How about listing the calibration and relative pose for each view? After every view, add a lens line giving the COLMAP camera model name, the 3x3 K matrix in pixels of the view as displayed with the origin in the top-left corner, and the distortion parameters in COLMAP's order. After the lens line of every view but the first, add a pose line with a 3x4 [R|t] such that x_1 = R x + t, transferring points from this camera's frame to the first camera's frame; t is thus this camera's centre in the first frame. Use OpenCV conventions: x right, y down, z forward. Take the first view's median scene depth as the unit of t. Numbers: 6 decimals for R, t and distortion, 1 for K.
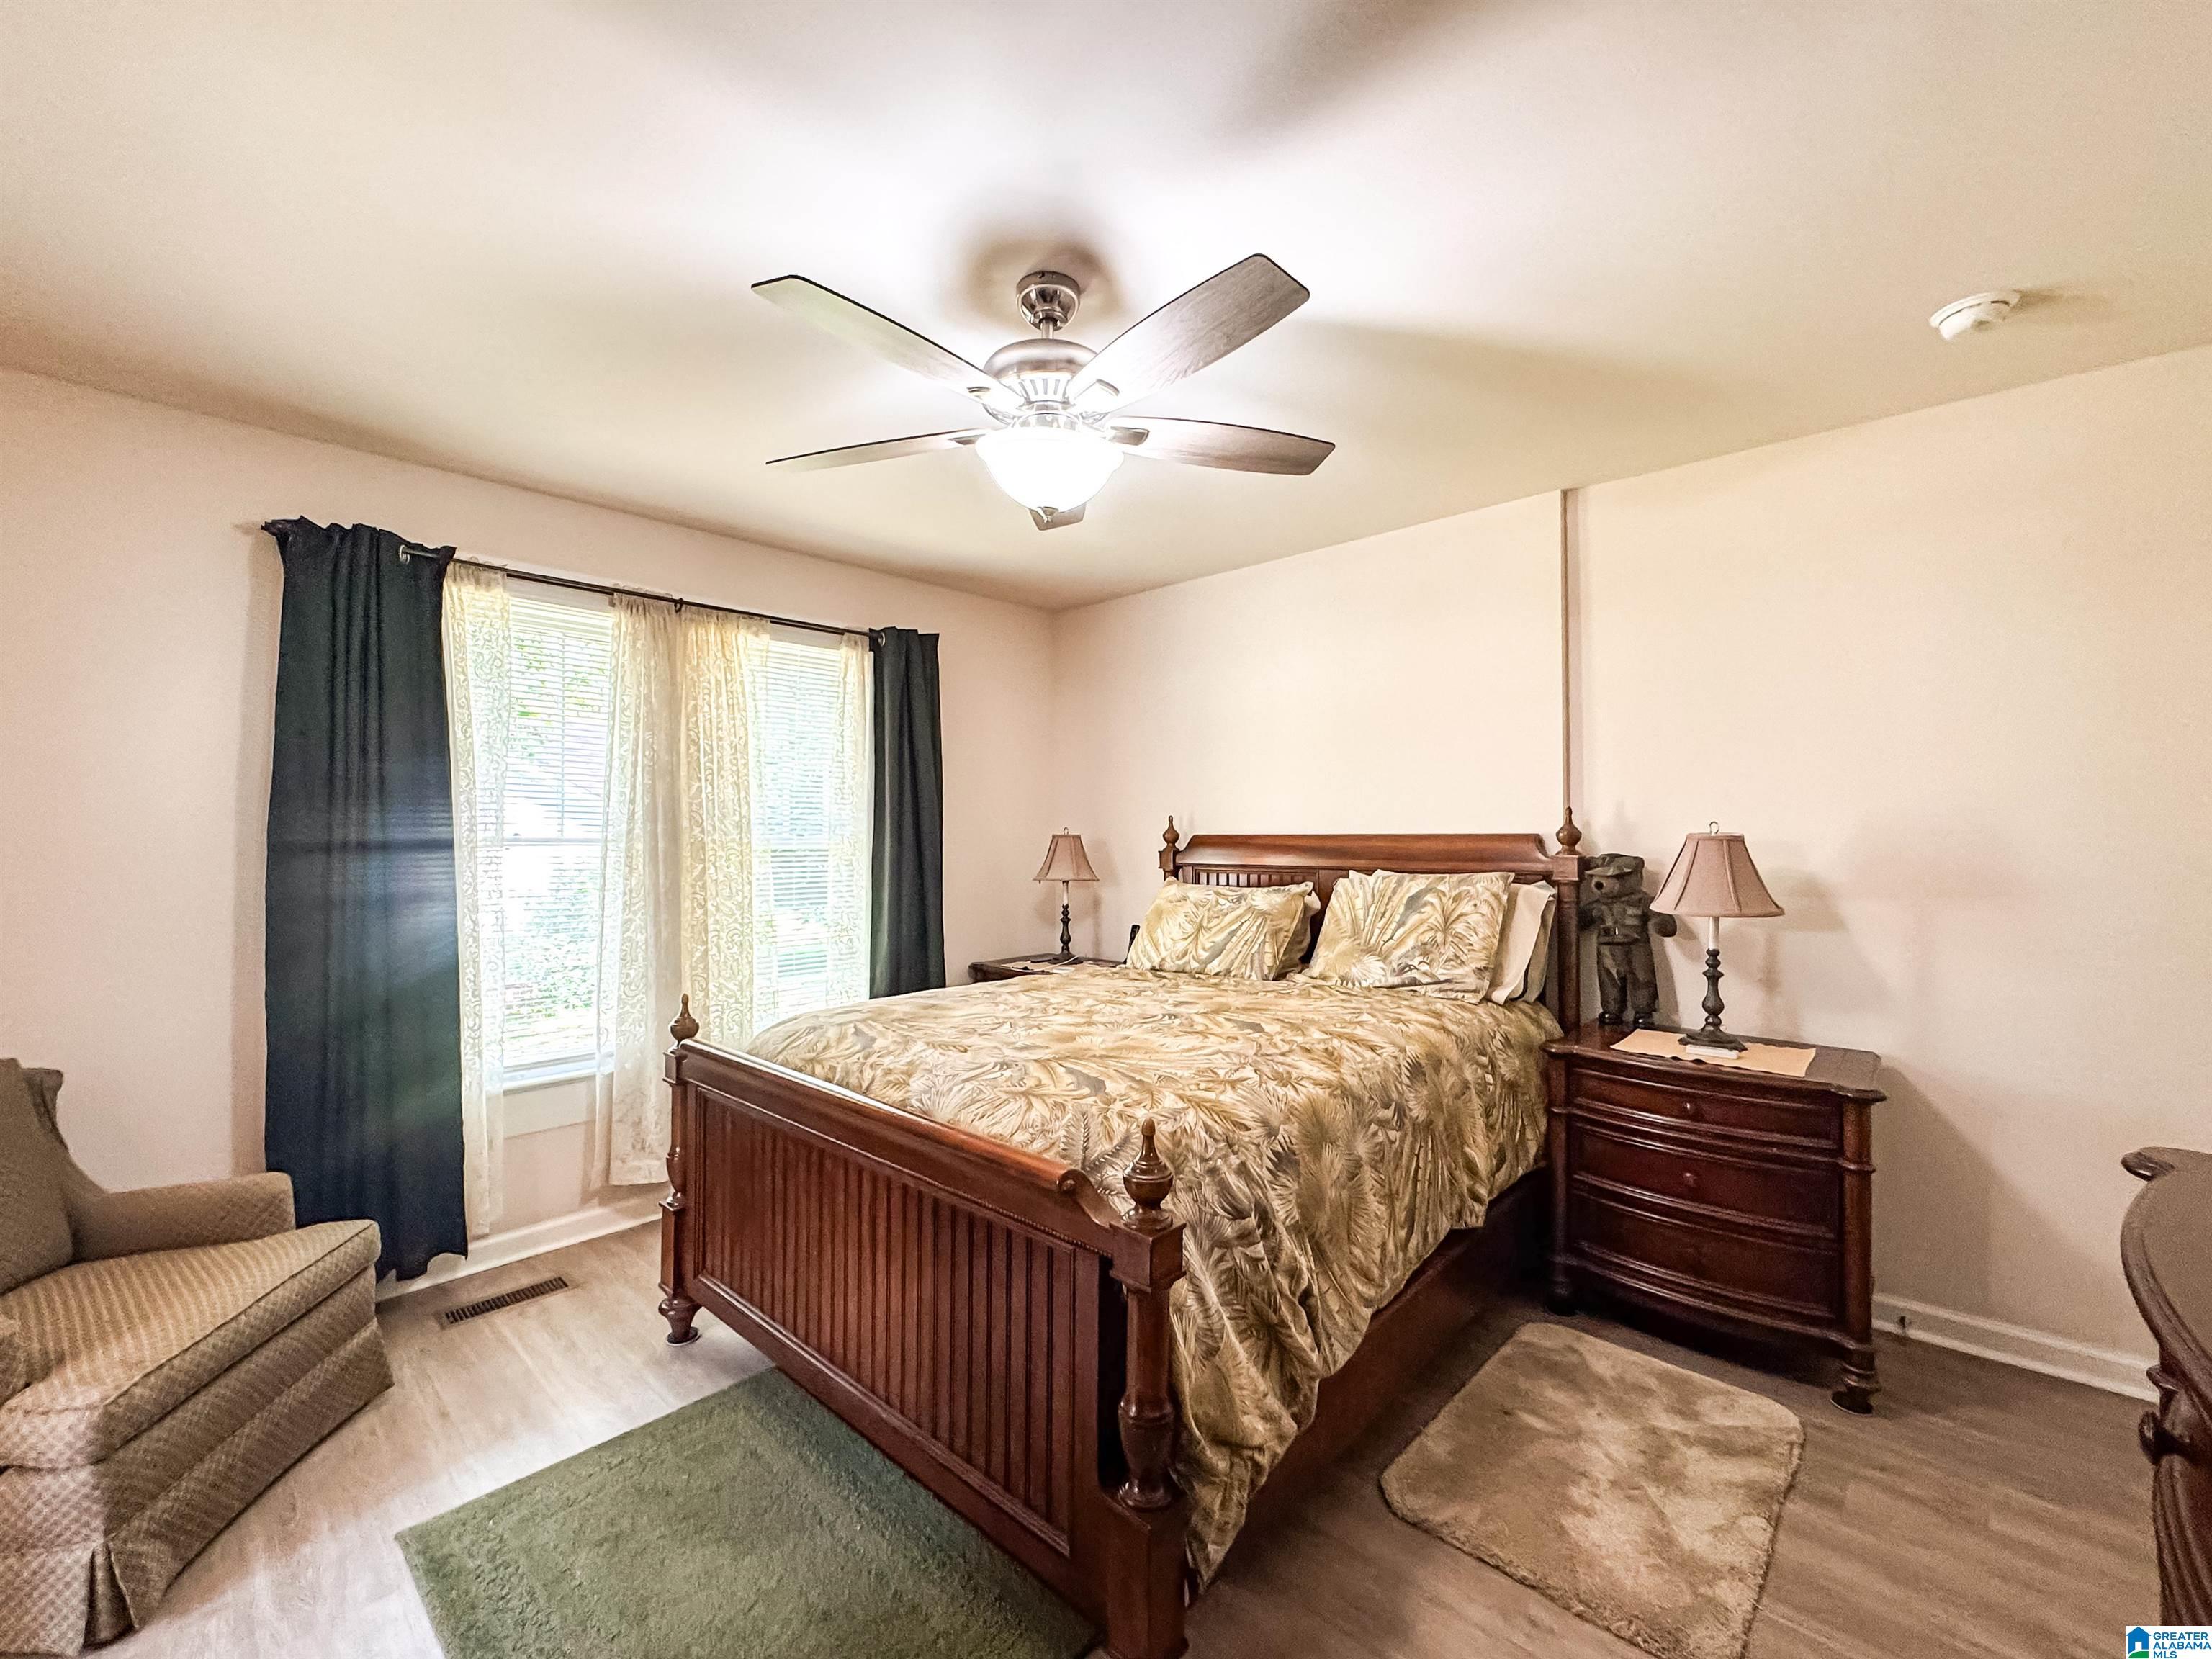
lens RADIAL K [[915.6, 0, 1107.4], [0, 915.6, 825.8], [0, 0, 1]] dist [-0.000078, 0.001106]
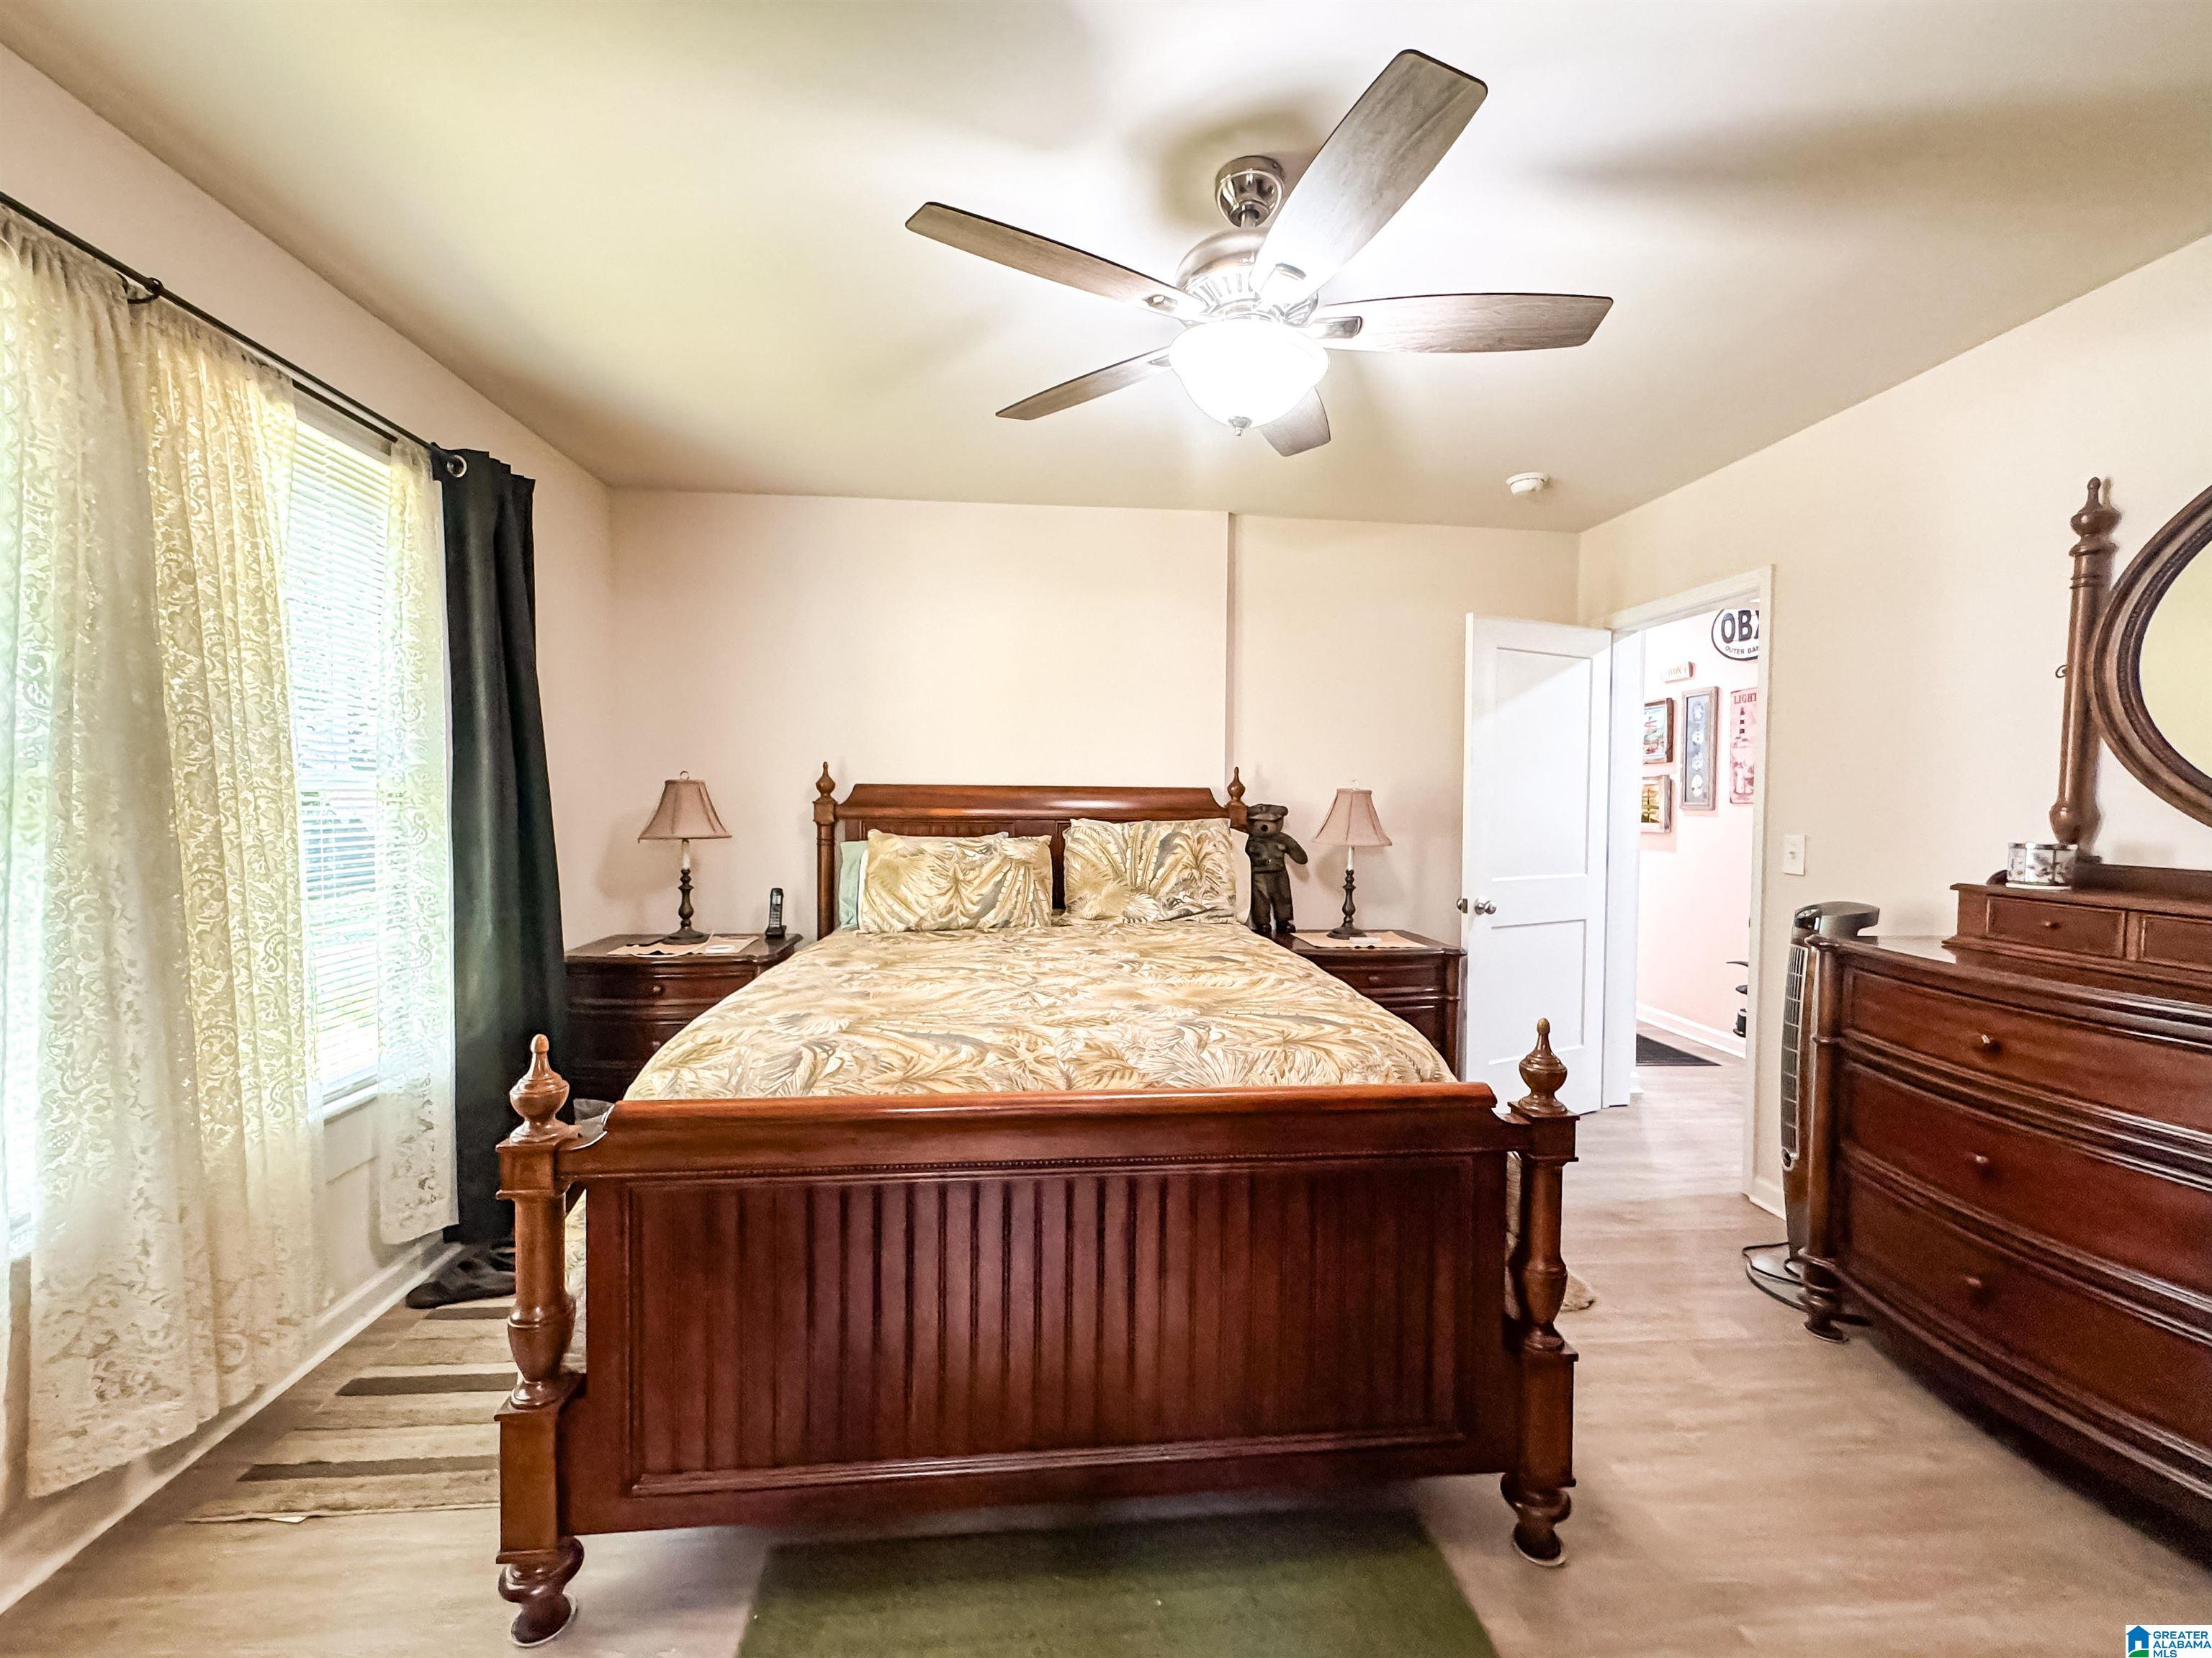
lens RADIAL K [[887.6, 0, 1106.0], [0, 887.6, 829.0], [0, 0, 1]] dist [-0.001324, -0.000014]
pose [[0.665777, -0.014593, 0.746008, -0.518046], [-0.019287, 0.999138, 0.036758, 0.022750], [-0.745901, -0.038861, 0.664922, 0.303951]]
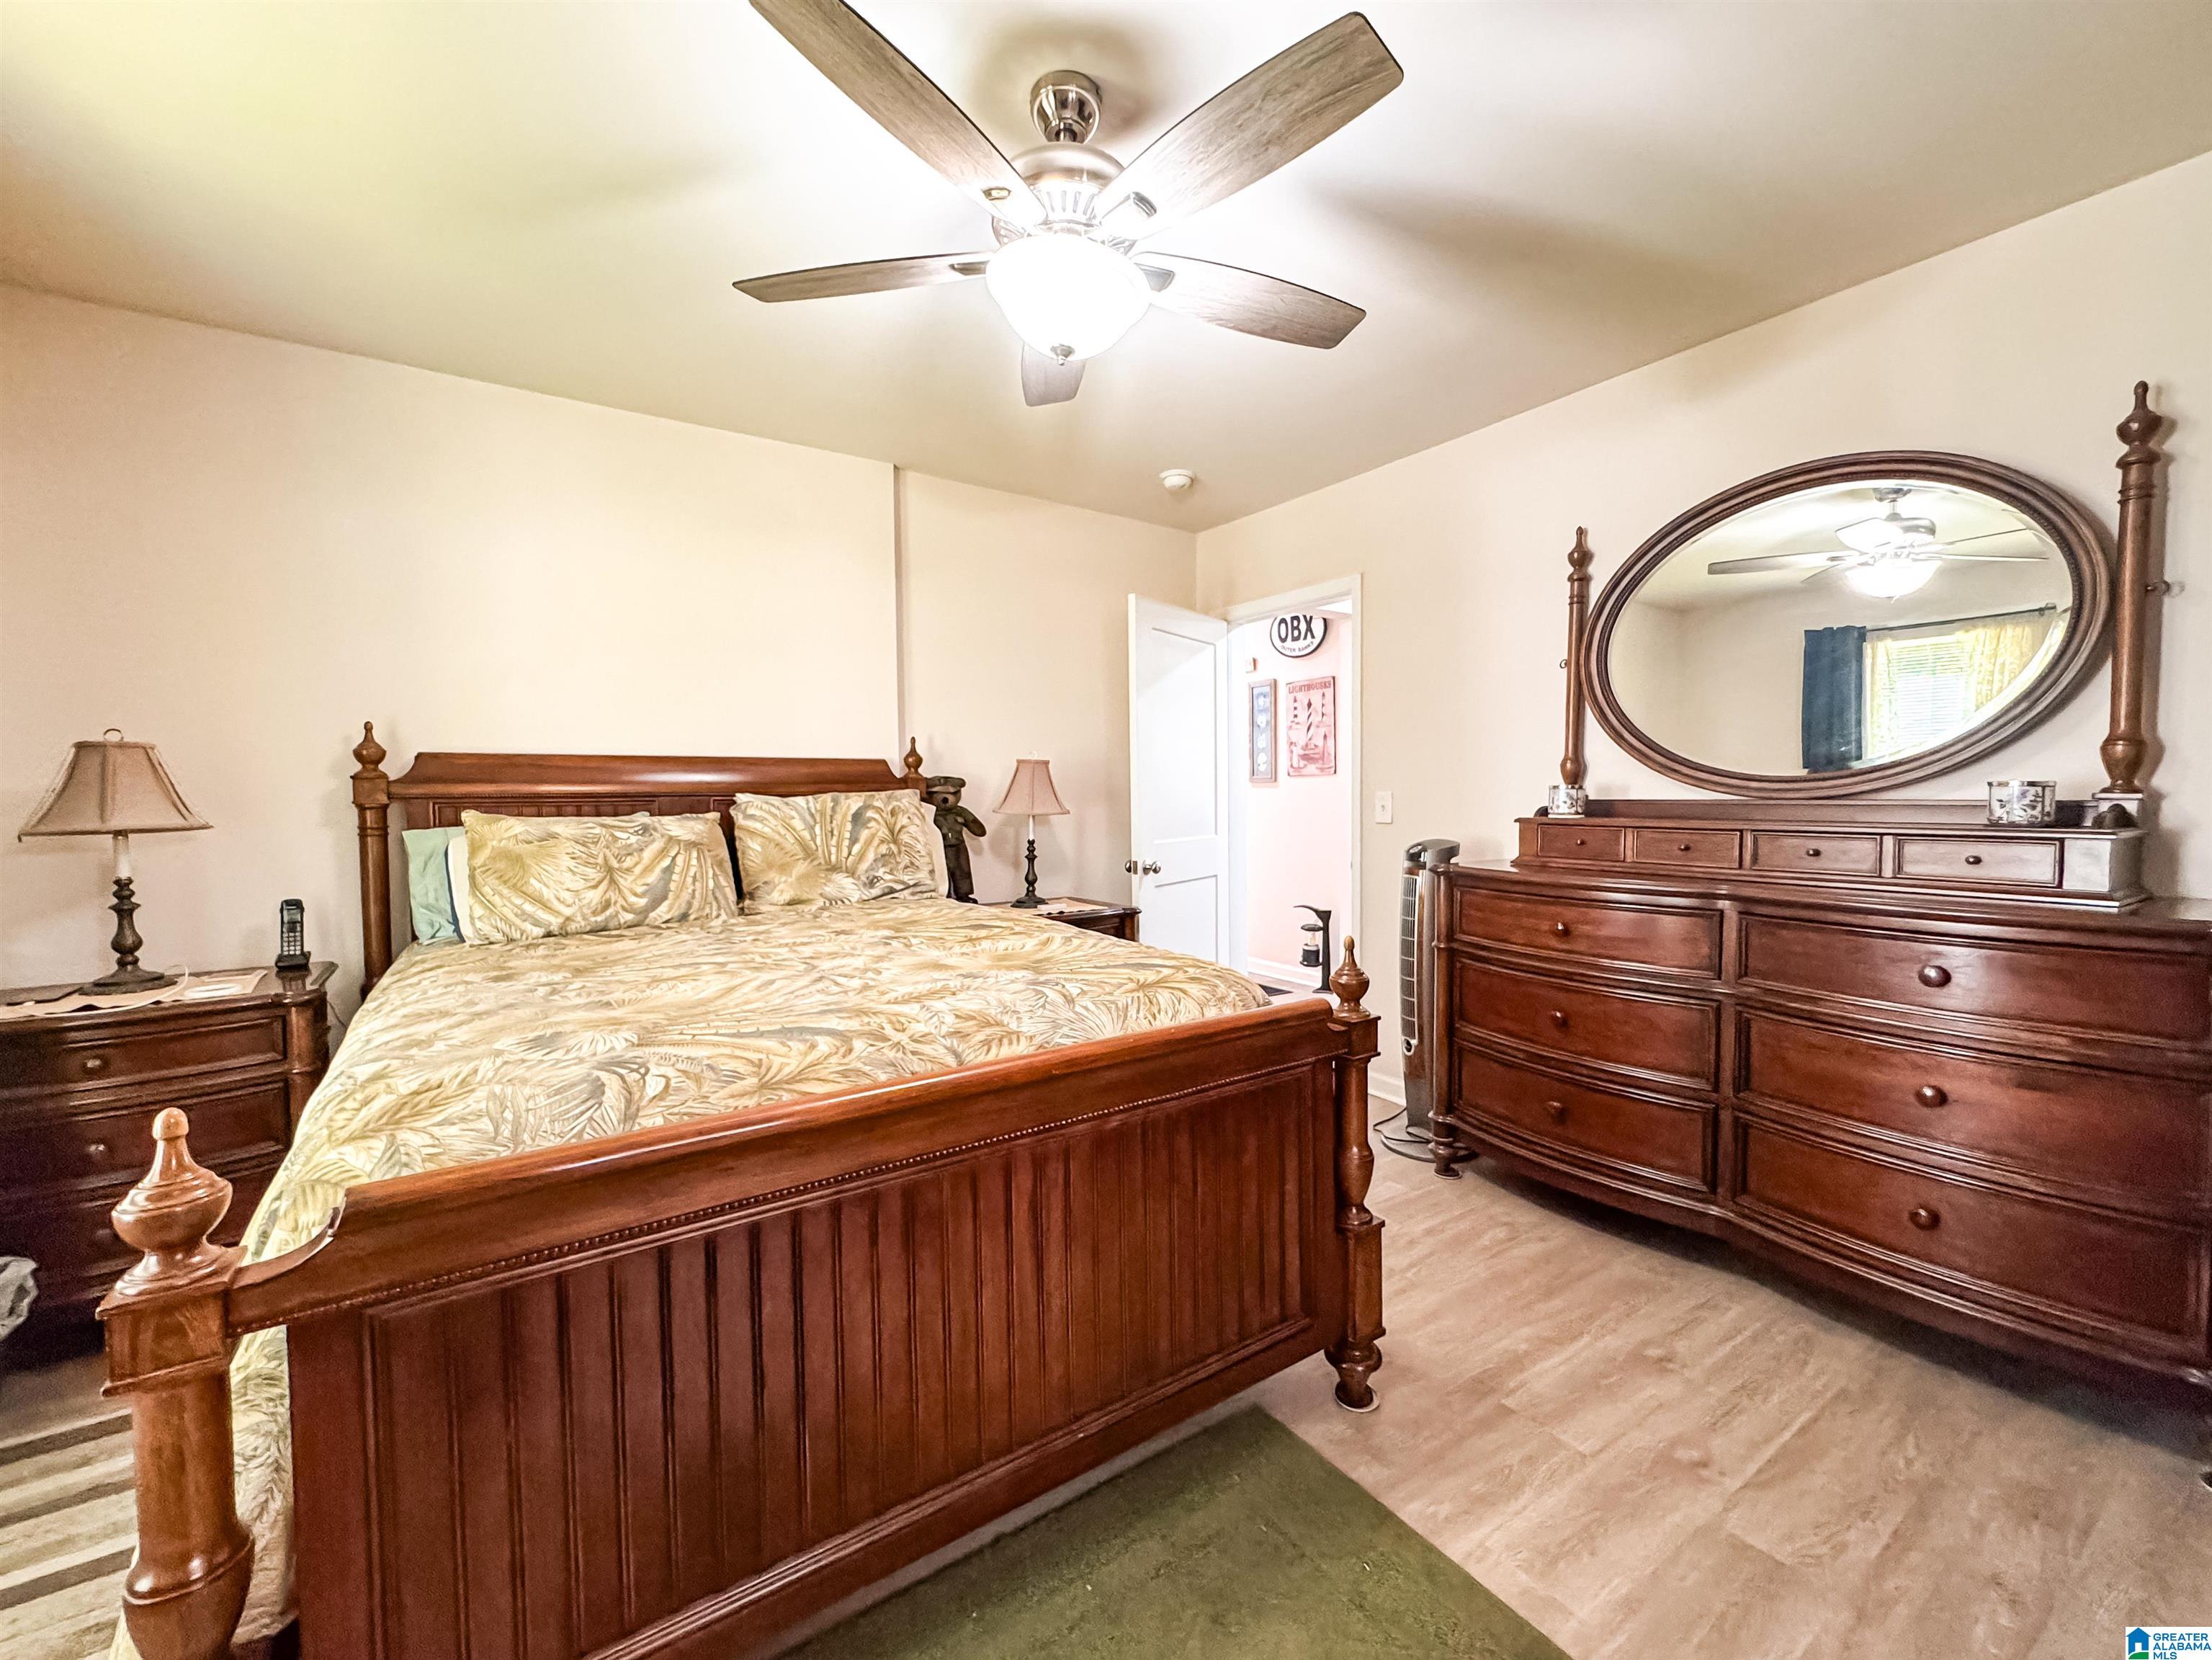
lens RADIAL K [[899.6, 0, 1106.0], [0, 899.6, 830.0], [0, 0, 1]] dist [-0.000201, 0.000358]
pose [[0.222204, -0.038492, 0.974240, -0.575591], [-0.000653, 0.999214, 0.039628, 0.052706], [-0.975000, -0.009442, 0.222004, 0.473566]]
